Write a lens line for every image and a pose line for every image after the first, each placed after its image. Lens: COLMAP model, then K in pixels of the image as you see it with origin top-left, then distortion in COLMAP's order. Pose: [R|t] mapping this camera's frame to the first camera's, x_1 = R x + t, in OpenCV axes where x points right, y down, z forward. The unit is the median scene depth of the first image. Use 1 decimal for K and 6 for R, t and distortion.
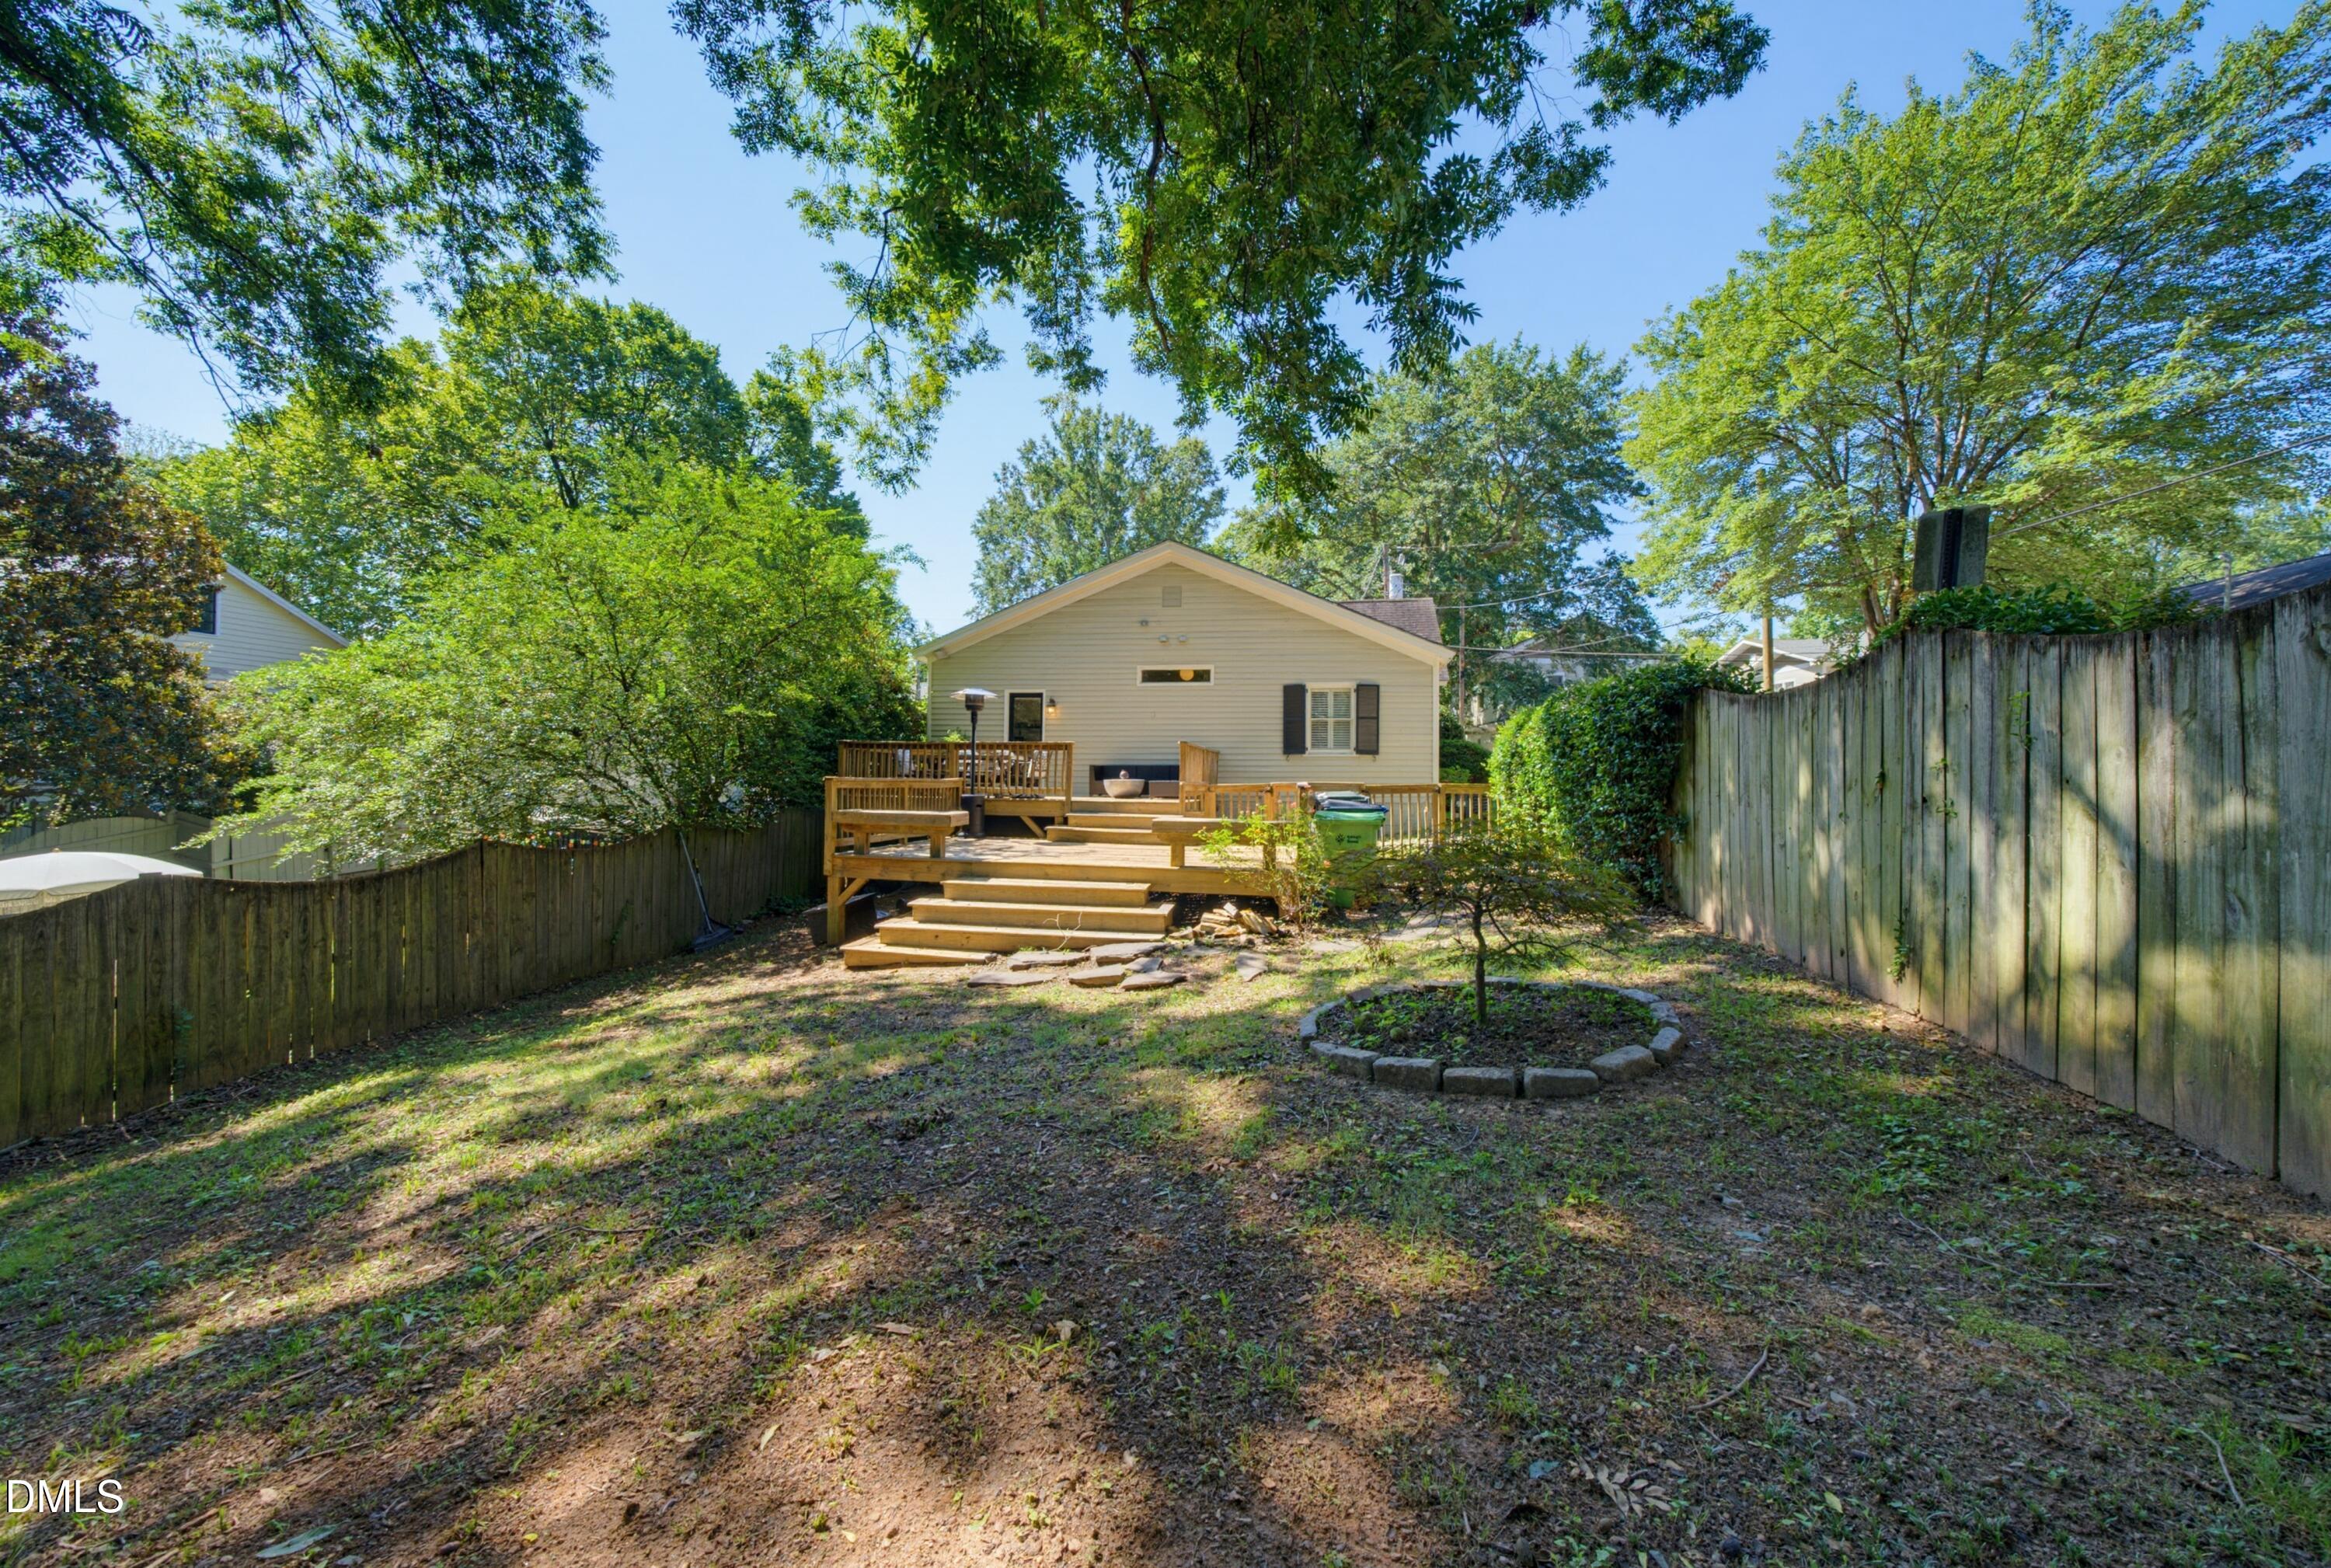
lens RADIAL K [[824.1, 0, 1174.3], [0, 824.1, 775.8], [0, 0, 1]] dist [-0.000407, -0.000028]
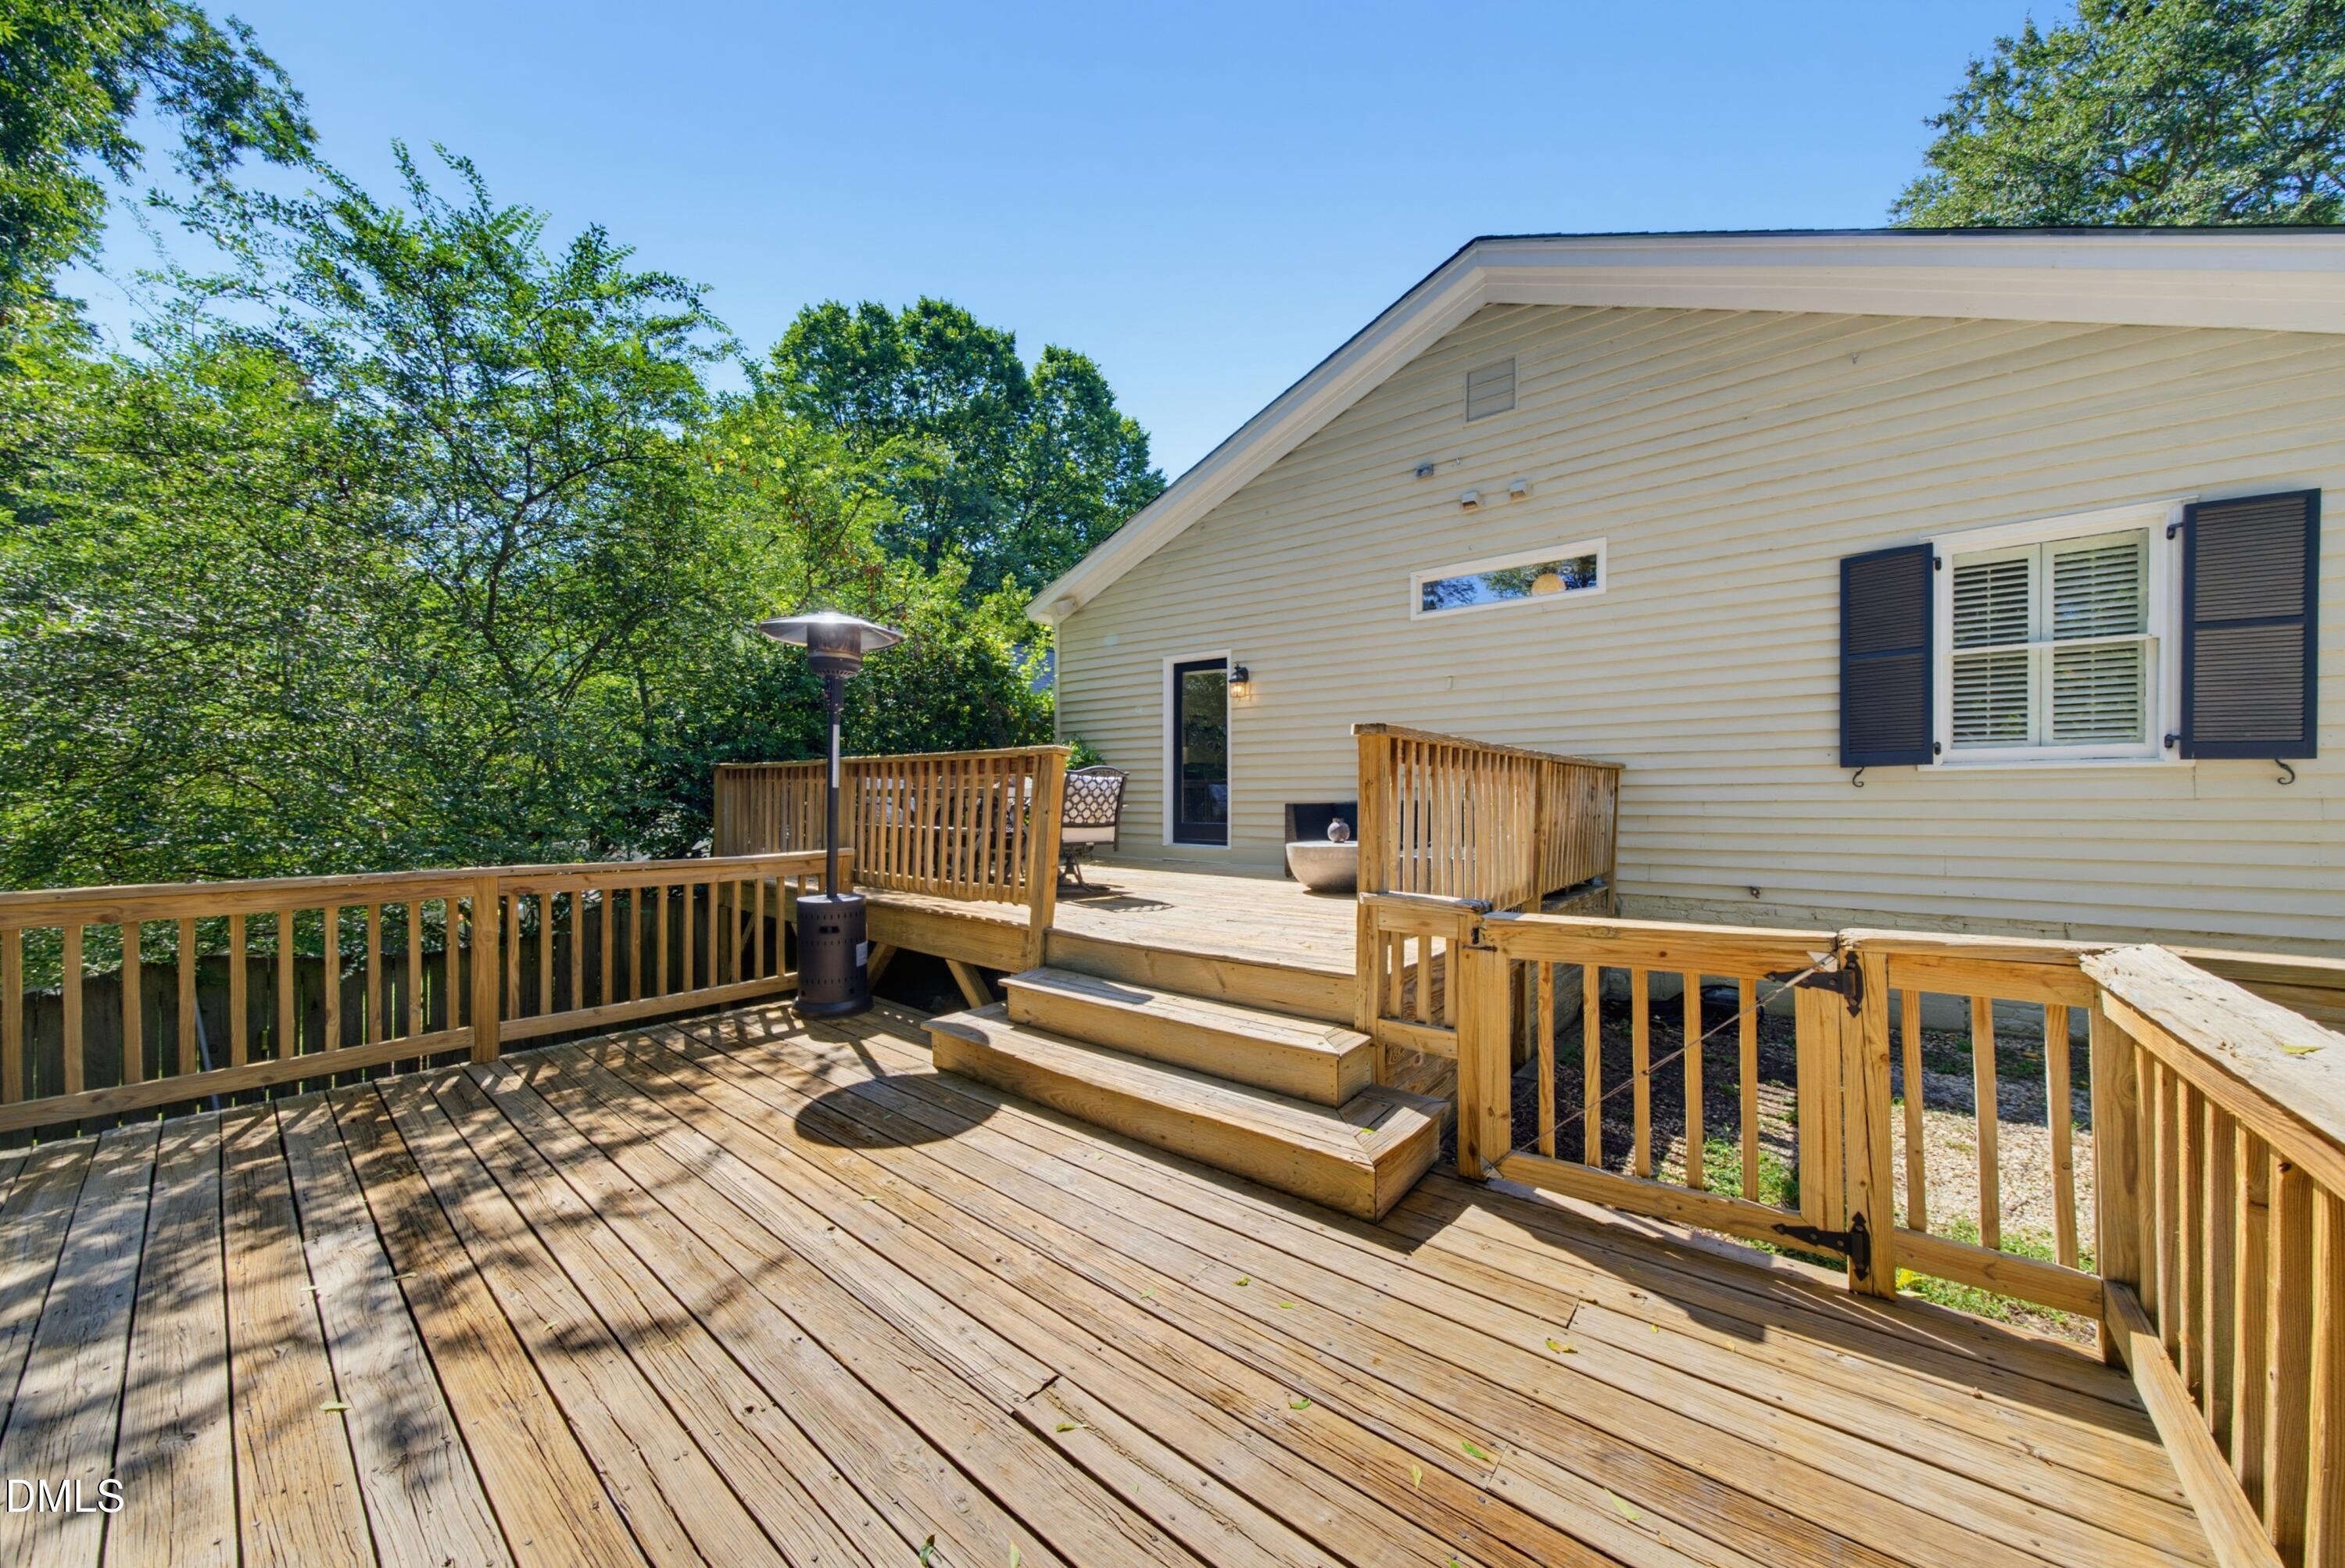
lens RADIAL K [[805.8, 0, 1172.5], [0, 805.8, 784.0], [0, 0, 1]] dist [-0.000722, -0.000047]
pose [[0.865653, -0.015655, -0.500400, 0.059219], [0.009032, 0.999837, -0.015656, -0.016195], [0.500563, 0.009033, 0.865653, 0.581318]]
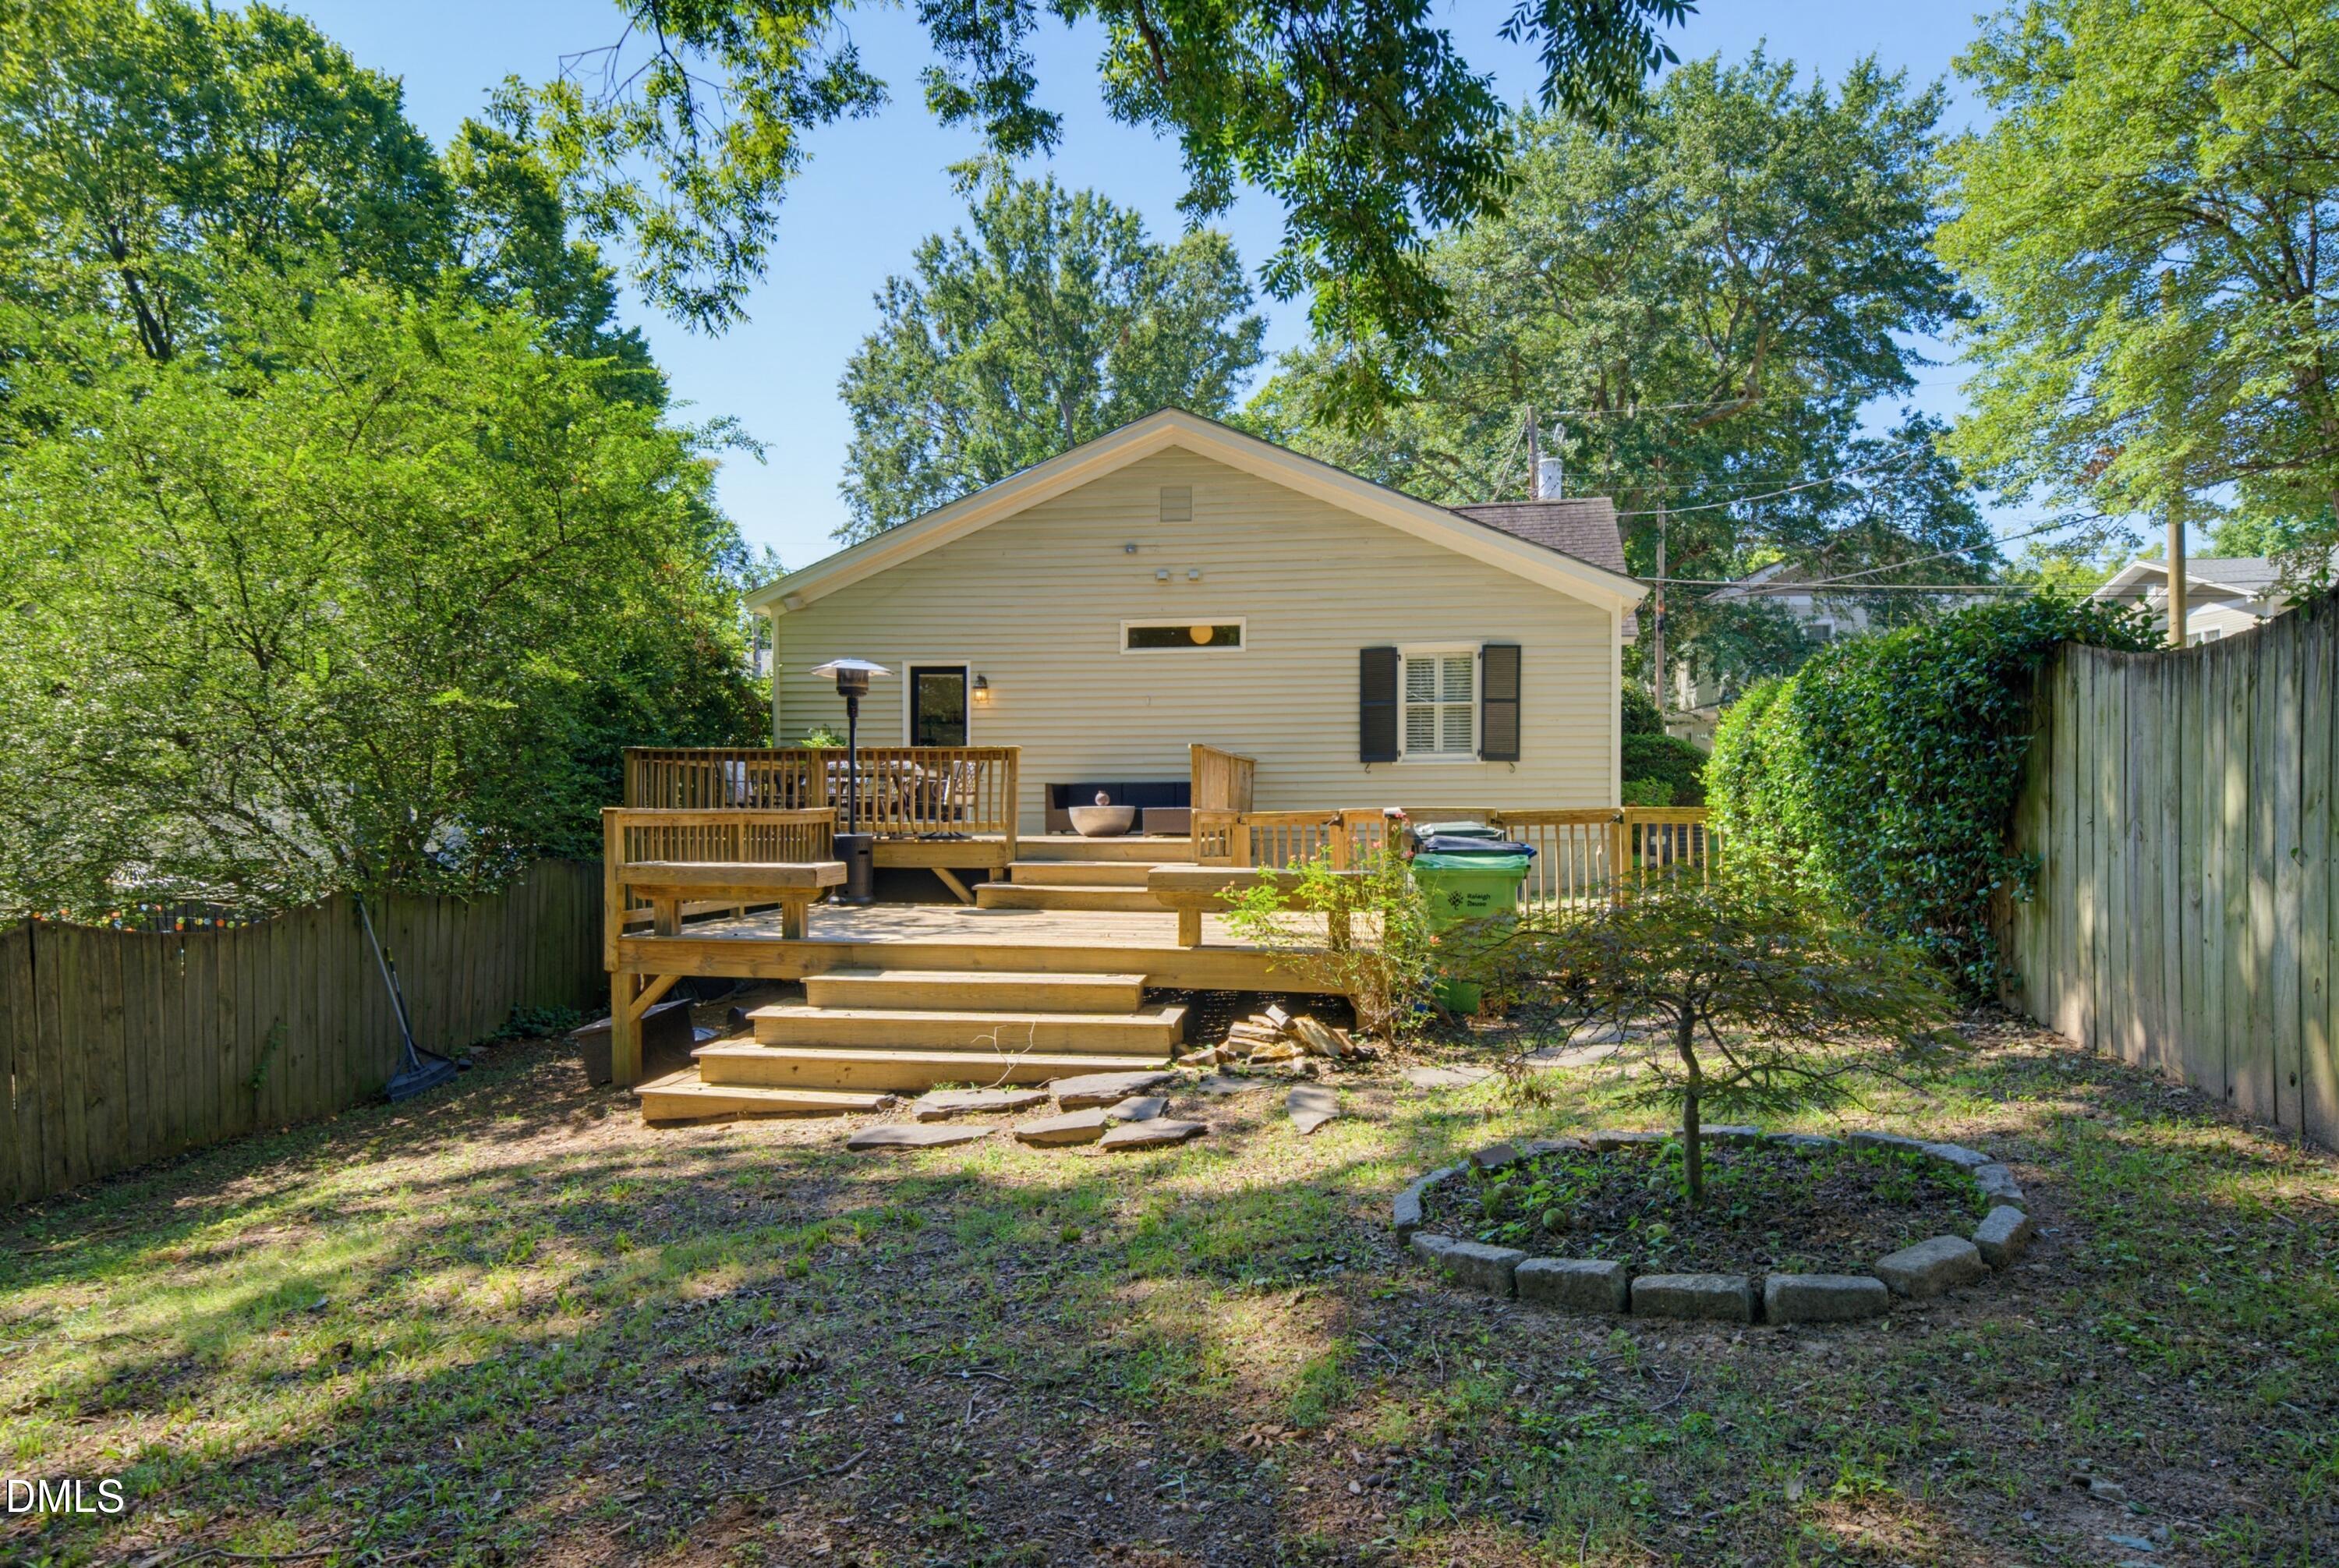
lens RADIAL K [[1403.5, 0, 1177.7], [0, 1403.5, 796.0], [0, 0, 1]] dist [0.045412, -0.000024]
pose [[0.999923, -0.011622, -0.004322, 0.000433], [0.011609, 0.999928, -0.002892, 0.000257], [0.004356, 0.002842, 0.999986, -0.036652]]
